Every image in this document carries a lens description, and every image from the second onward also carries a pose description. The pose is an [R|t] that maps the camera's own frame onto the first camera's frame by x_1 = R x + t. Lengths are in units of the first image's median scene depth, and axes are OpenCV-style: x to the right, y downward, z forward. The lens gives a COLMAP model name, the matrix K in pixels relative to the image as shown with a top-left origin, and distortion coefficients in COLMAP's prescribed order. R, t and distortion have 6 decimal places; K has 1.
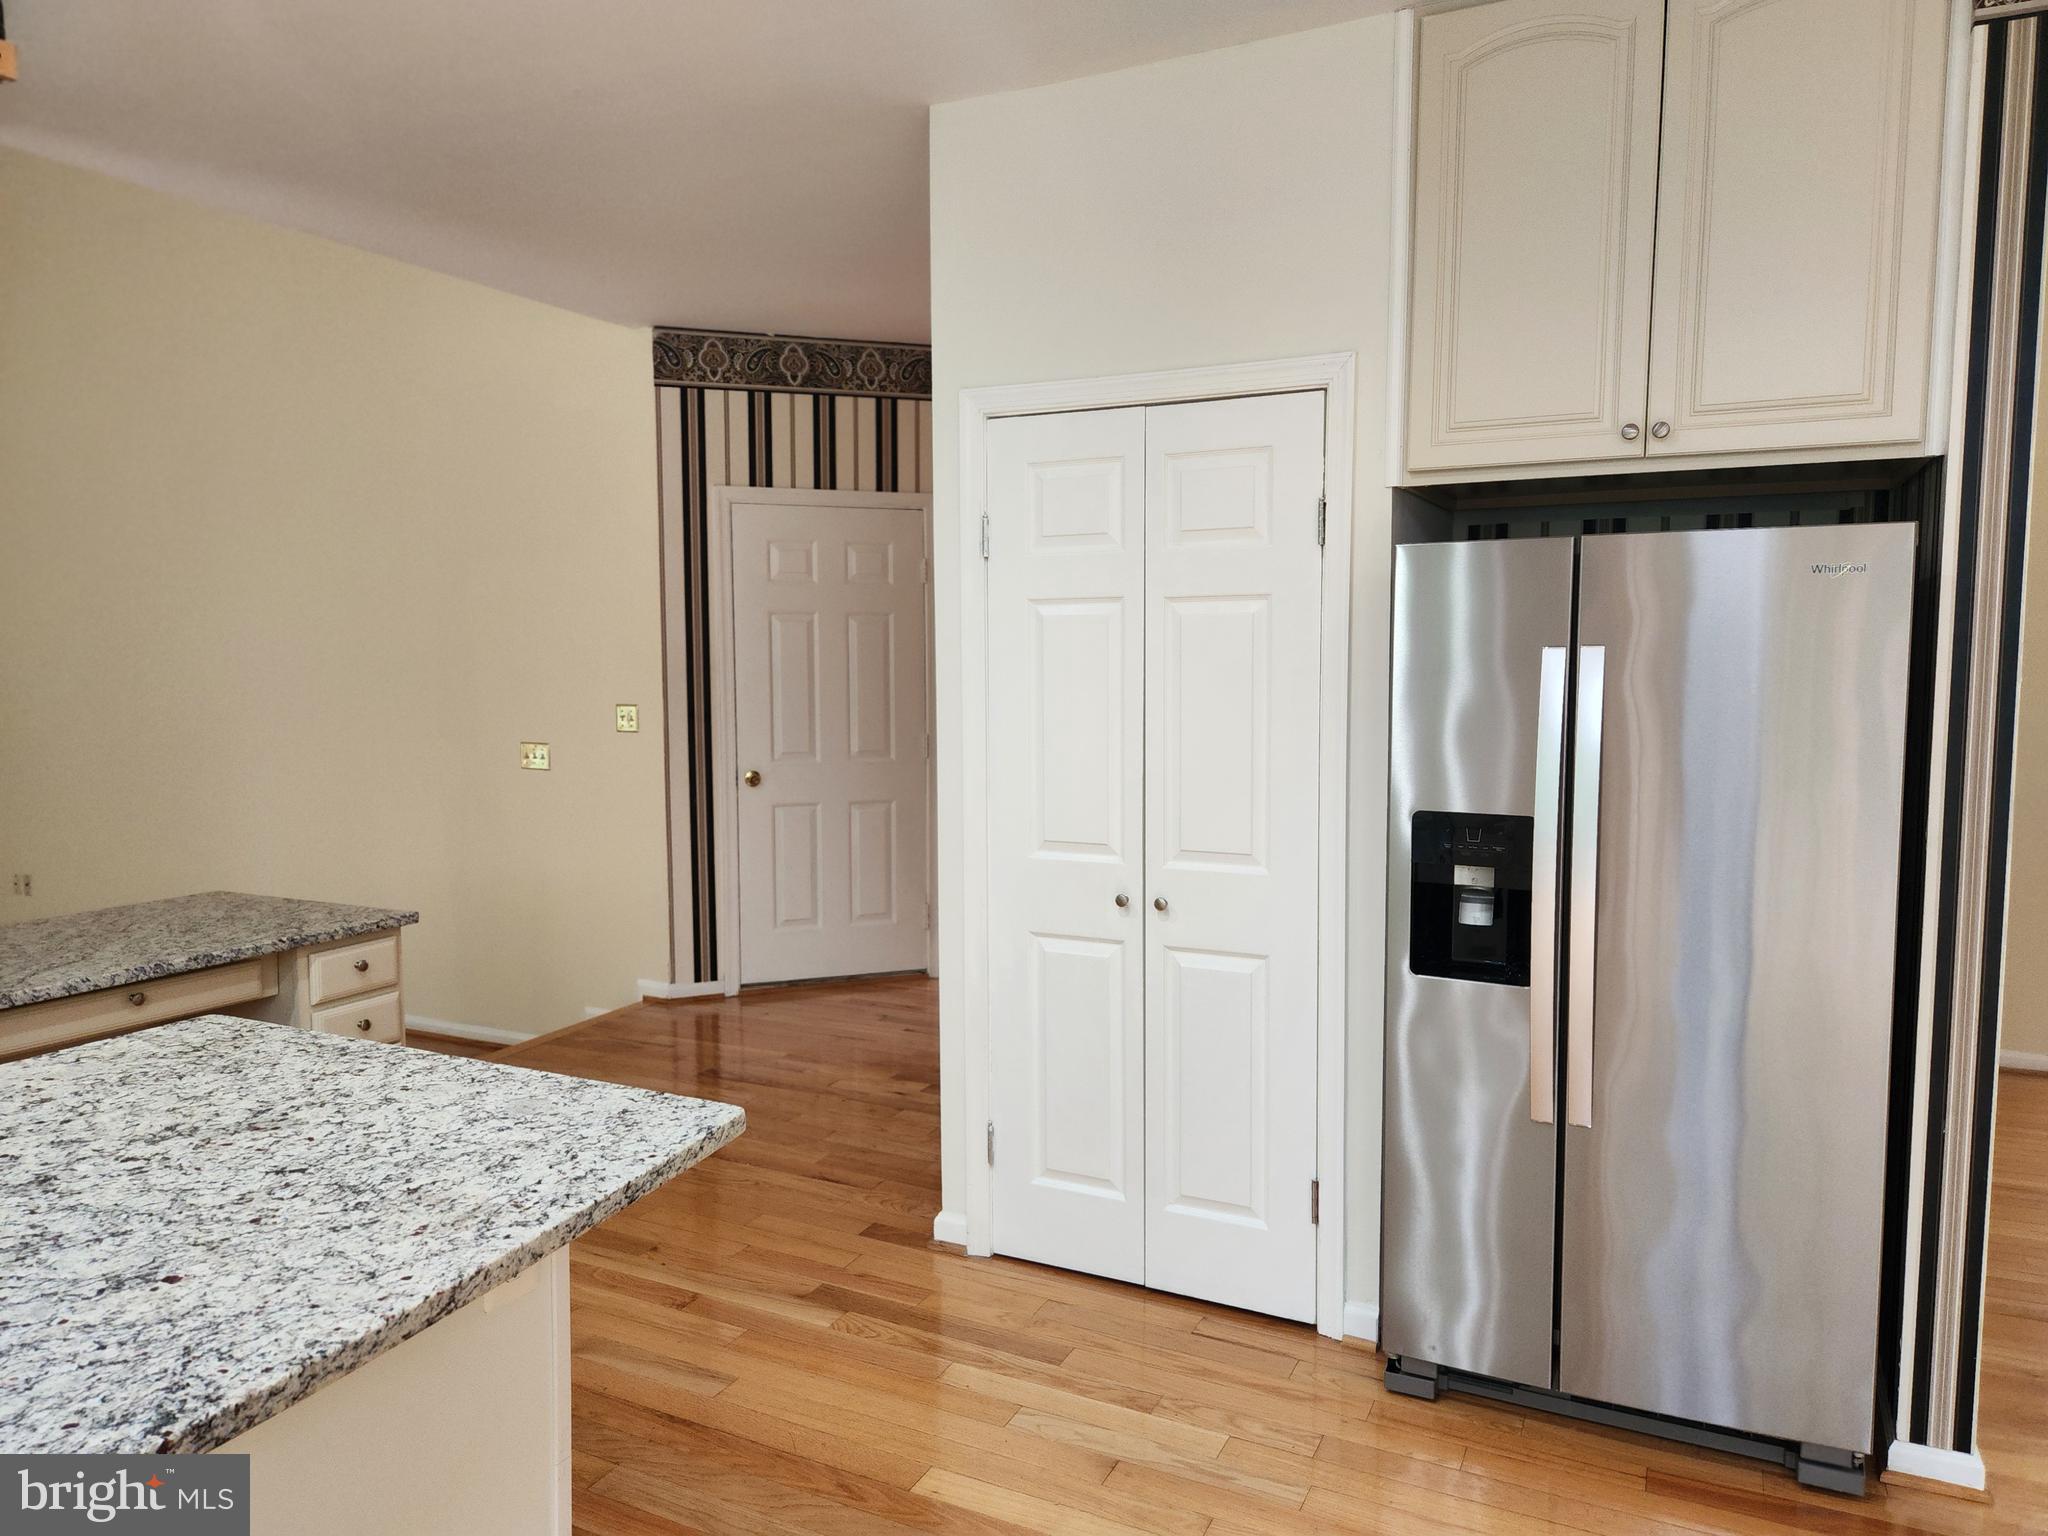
lens RADIAL K [[1358.8, 0, 1033.2], [0, 1358.8, 770.8], [0, 0, 1]] dist [0.090514, -0.082982]
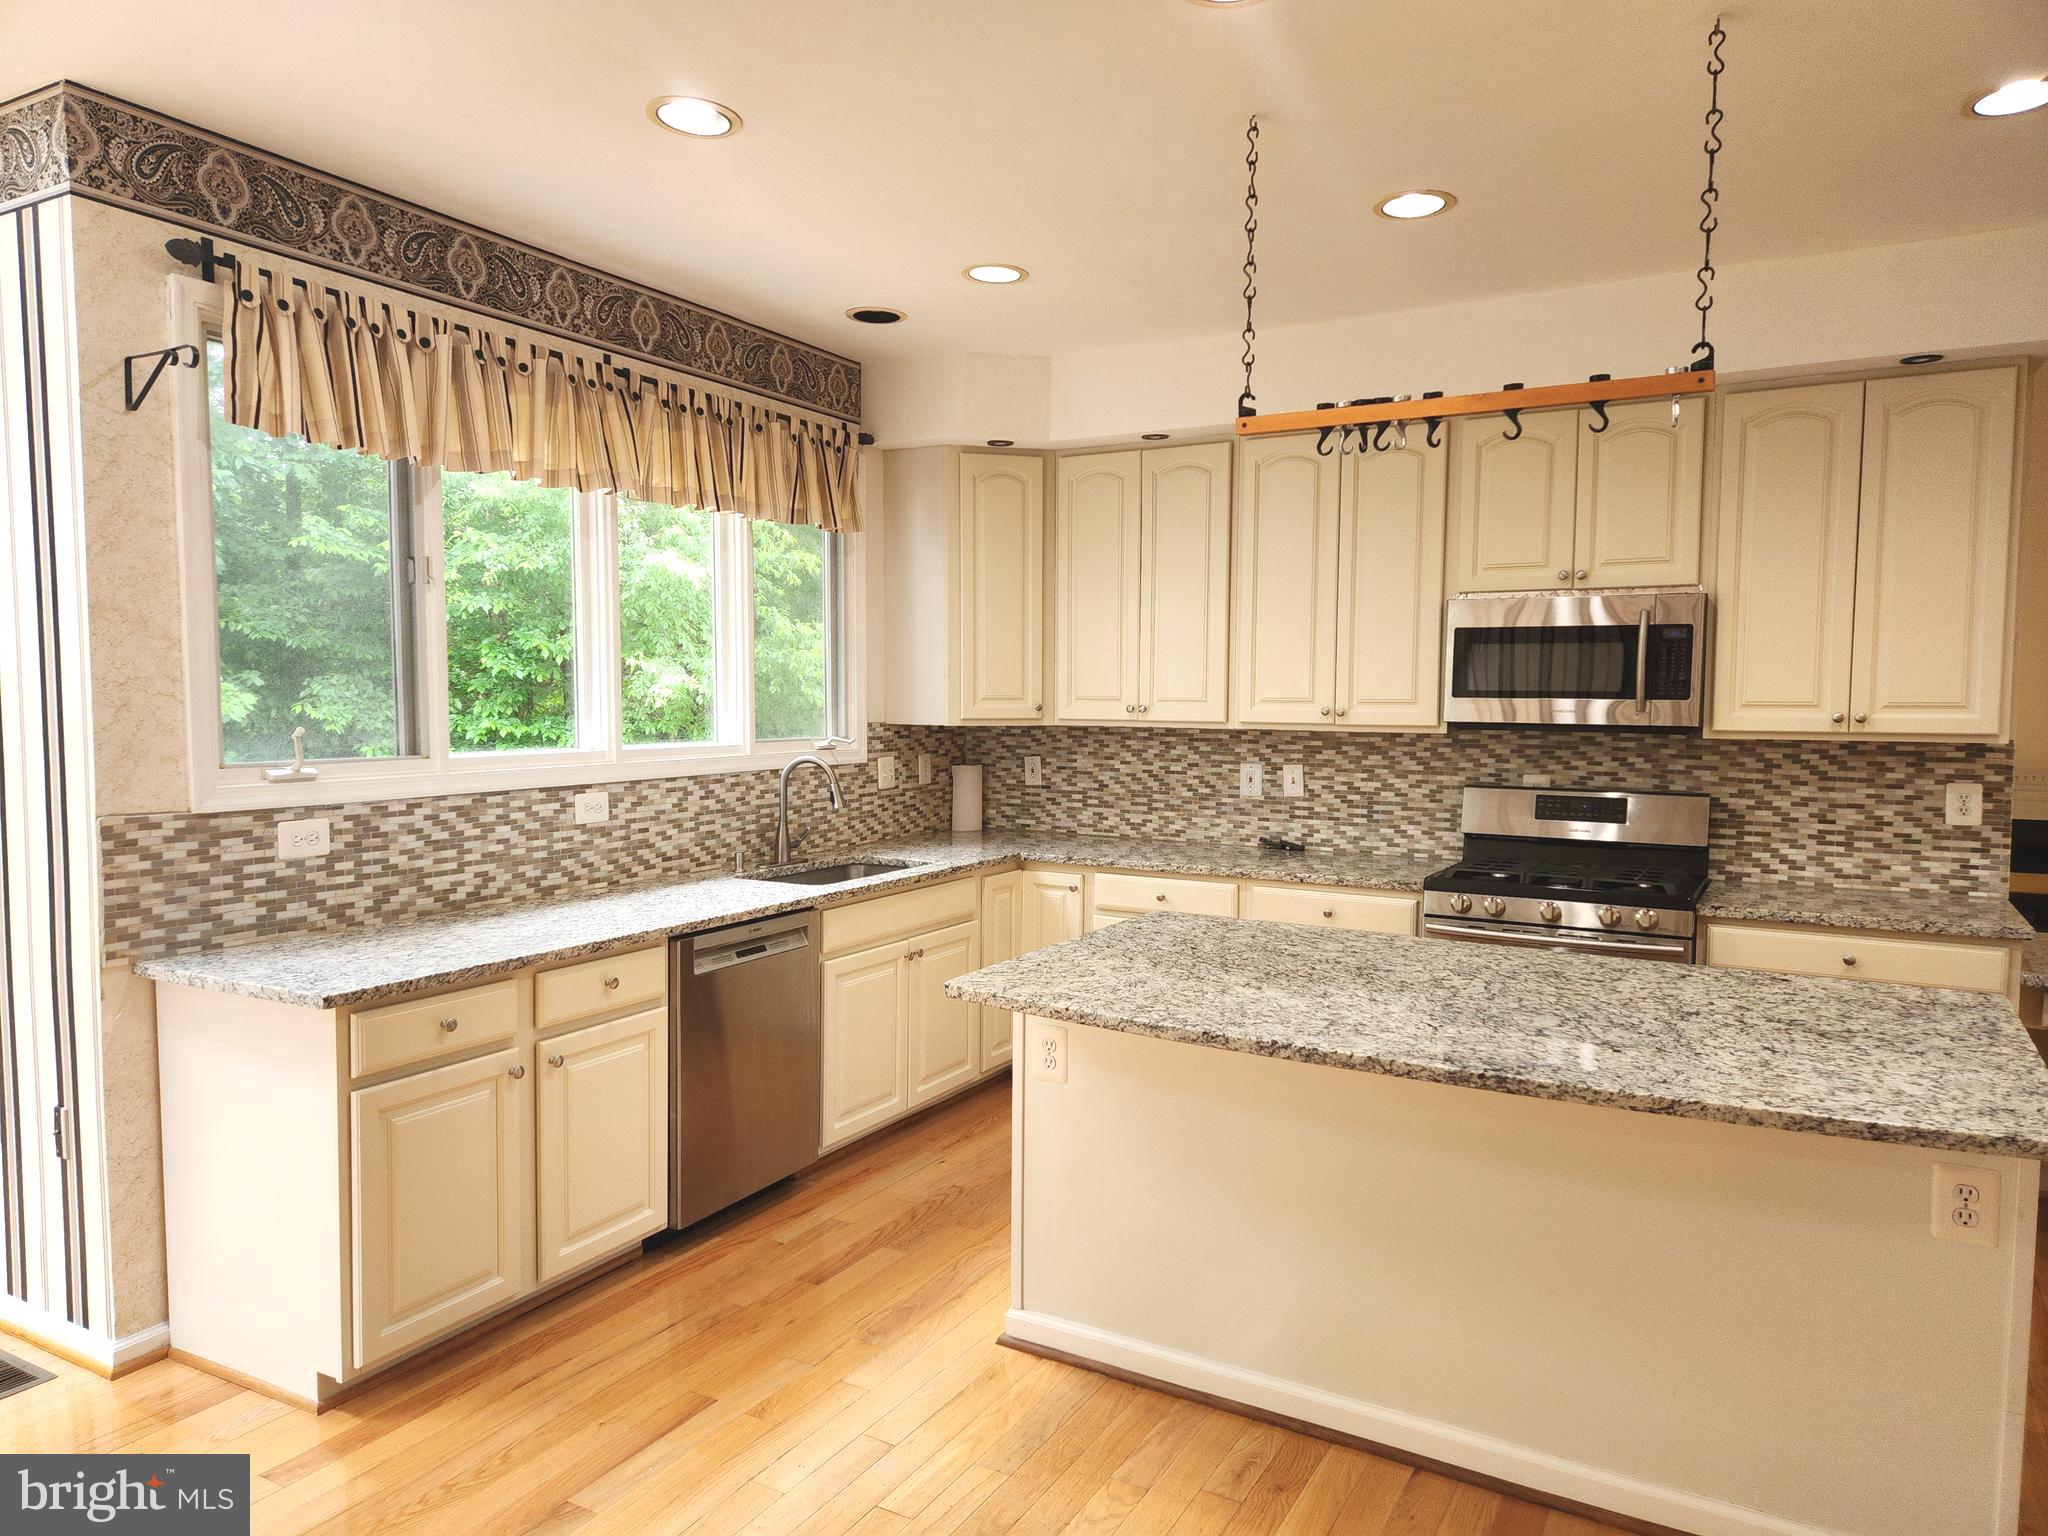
lens RADIAL K [[1358.8, 0, 1036.5], [0, 1358.8, 773.1], [0, 0, 1]] dist [0.090514, -0.082982]
pose [[-0.063564, 0.060830, -0.996122, 0.499431], [-0.091837, 0.993549, 0.066533, -0.020917], [0.993743, 0.095710, -0.057567, 0.123898]]
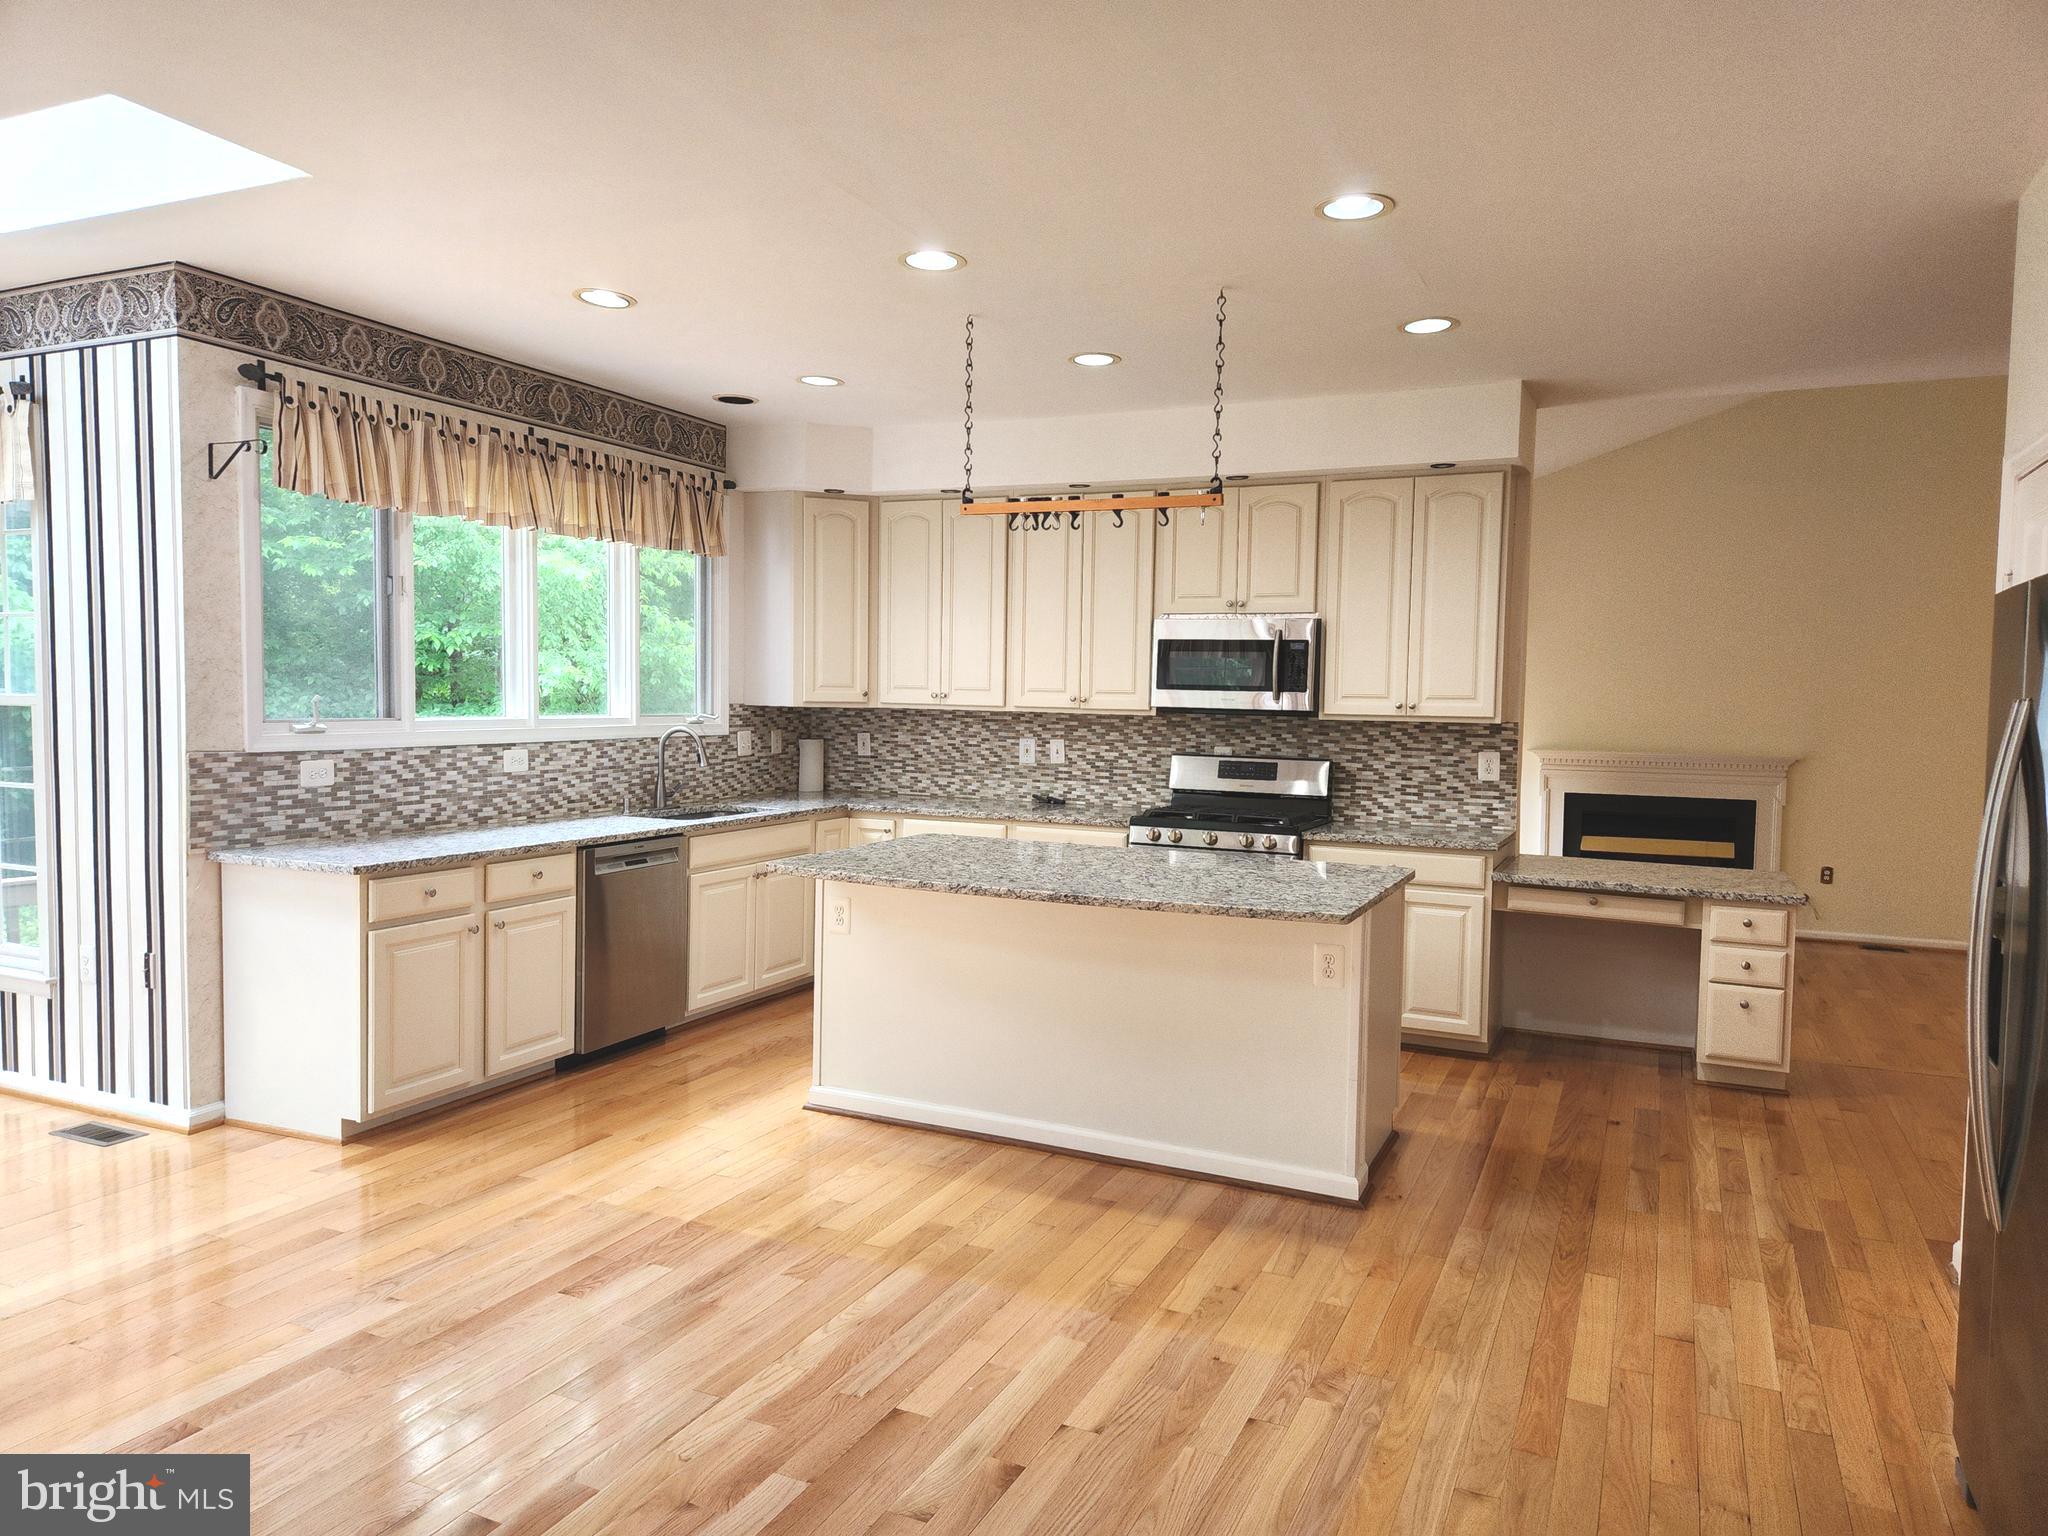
lens RADIAL K [[1358.8, 0, 1047.5], [0, 1358.8, 759.7], [0, 0, 1]] dist [0.090514, -0.082982]
pose [[0.025086, 0.050900, -0.998389, 1.008965], [-0.104618, 0.993353, 0.048014, -0.020548], [0.994196, 0.103245, 0.030244, 0.257136]]
